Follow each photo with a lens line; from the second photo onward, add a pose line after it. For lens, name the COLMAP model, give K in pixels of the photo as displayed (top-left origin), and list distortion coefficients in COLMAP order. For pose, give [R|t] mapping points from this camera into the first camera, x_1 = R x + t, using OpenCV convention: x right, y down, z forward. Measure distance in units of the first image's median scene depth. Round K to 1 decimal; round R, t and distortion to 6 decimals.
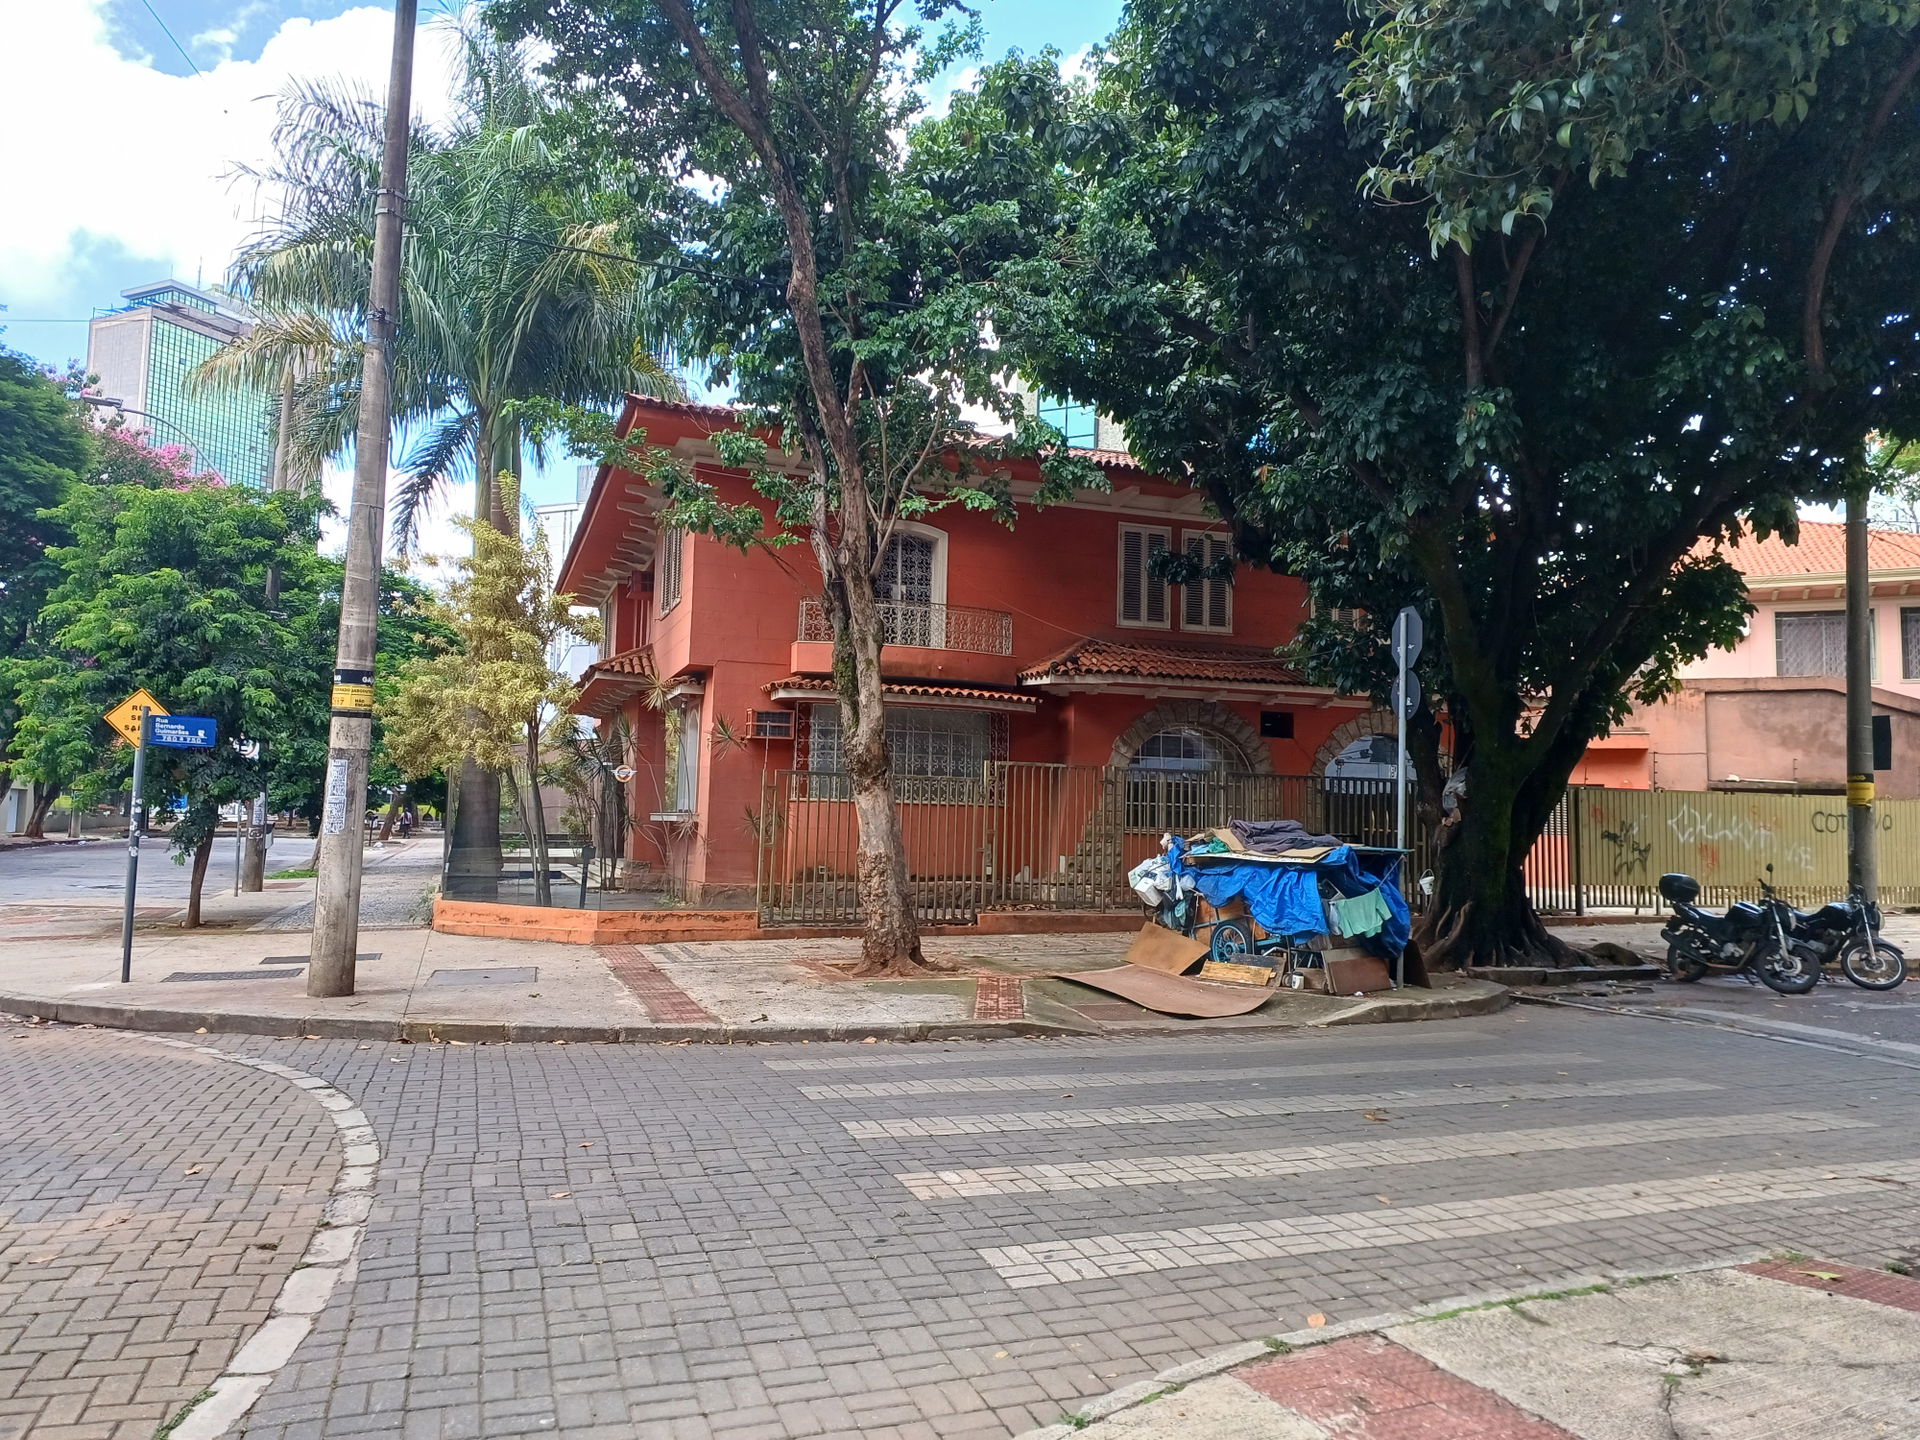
lens RADIAL K [[1305.2, 0, 960.0], [0, 1305.2, 720.0], [0, 0, 1]] dist [0.131459, -0.216160]
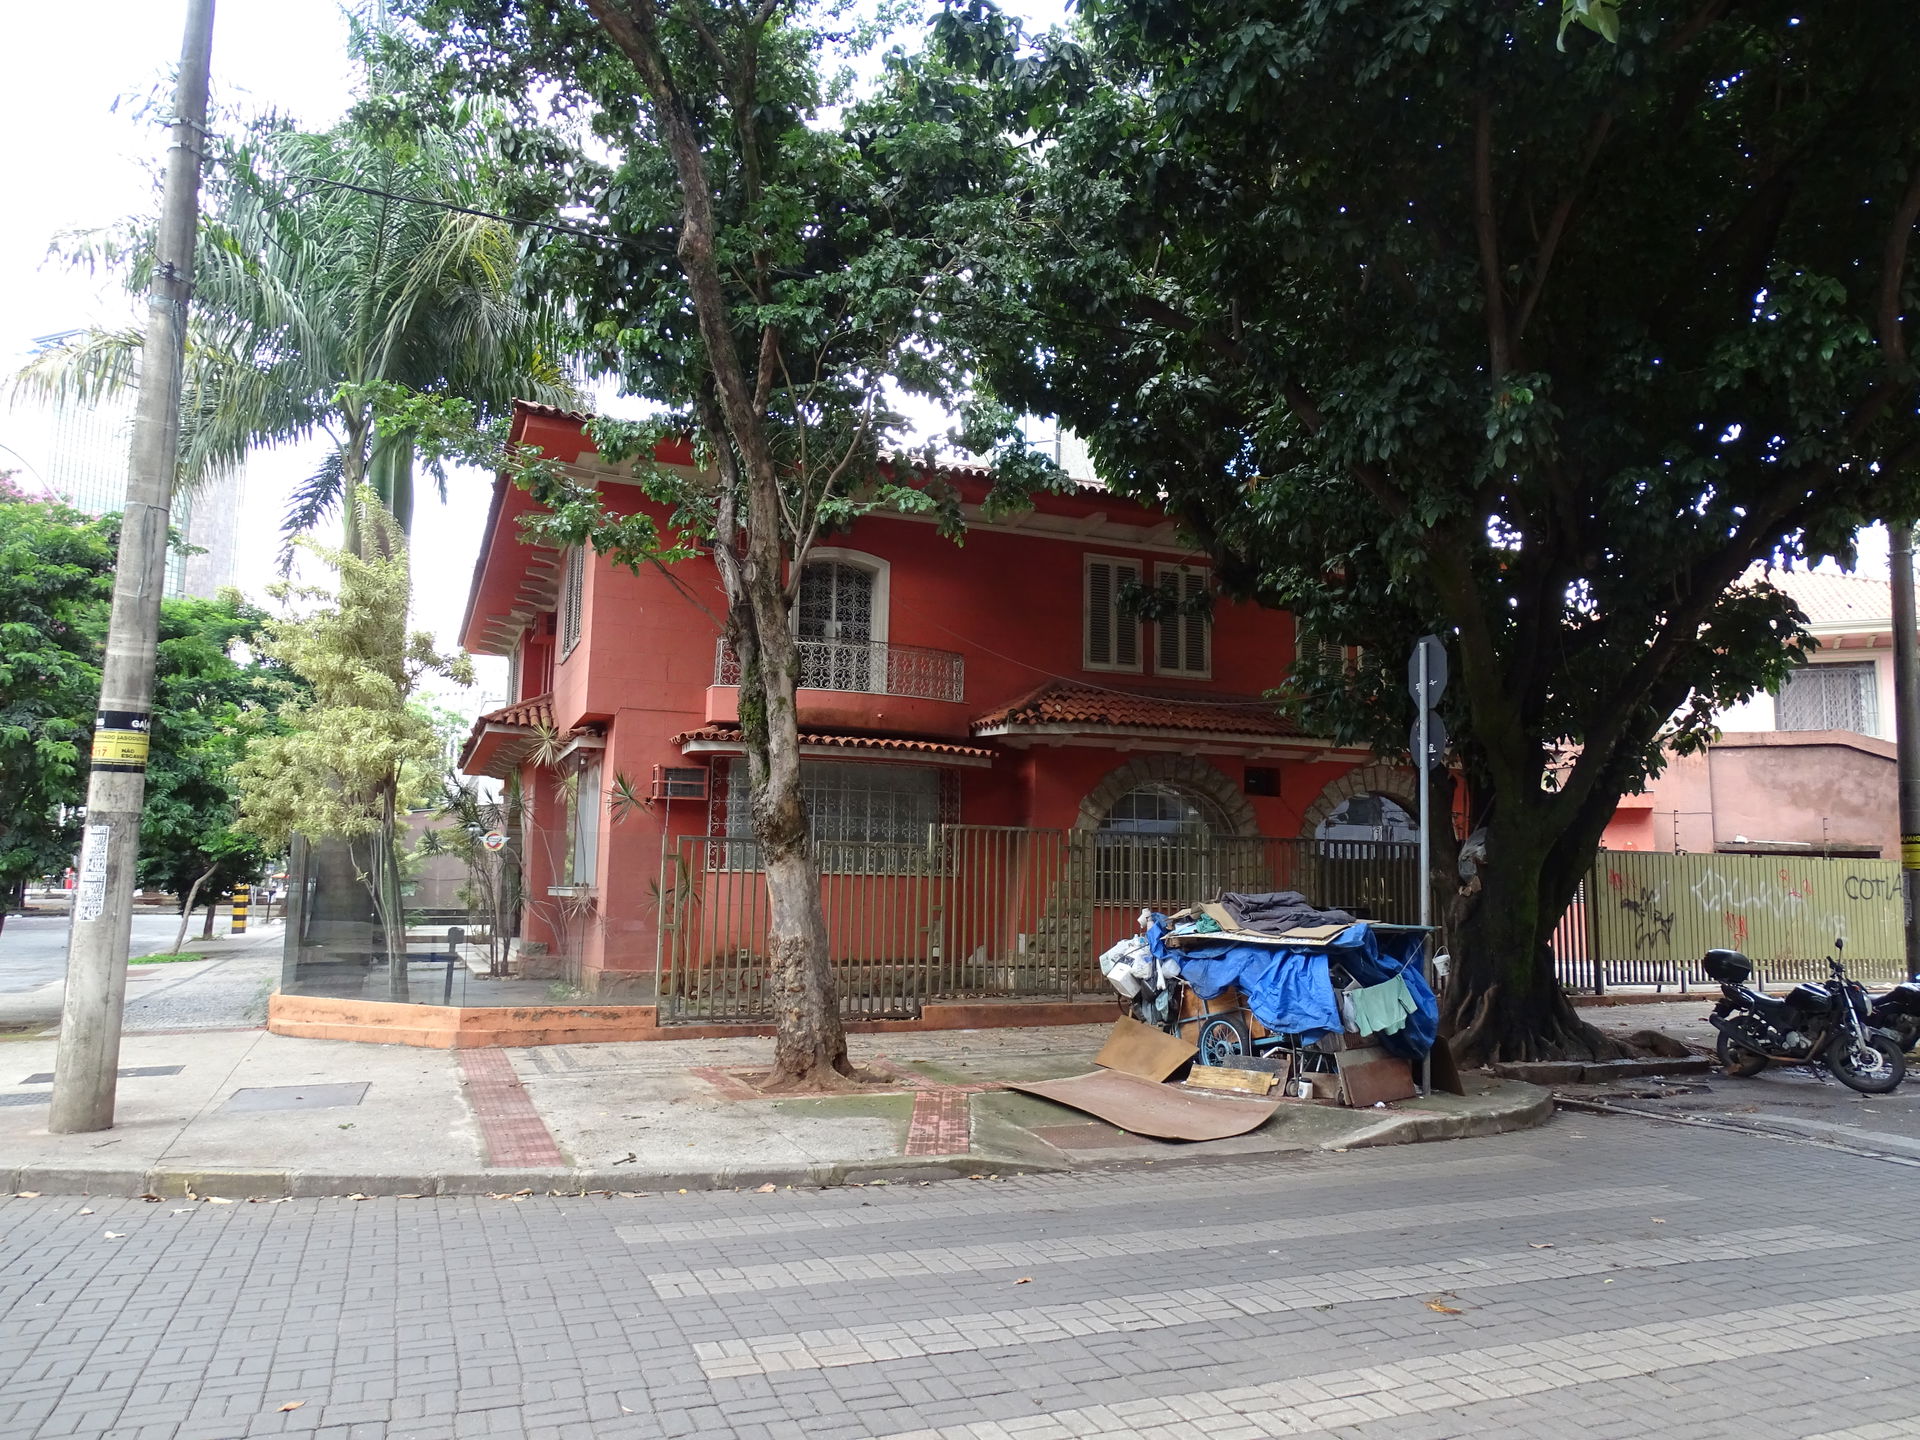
lens RADIAL K [[1335.8, 0, 992.1], [0, 1335.8, 725.3], [0, 0, 1]] dist [0.043443, -0.000255]
pose [[0.998592, -0.001248, 0.053027, 0.014905], [0.003601, 0.999011, -0.044315, 0.006874], [-0.052919, 0.044443, 0.997609, 0.143503]]
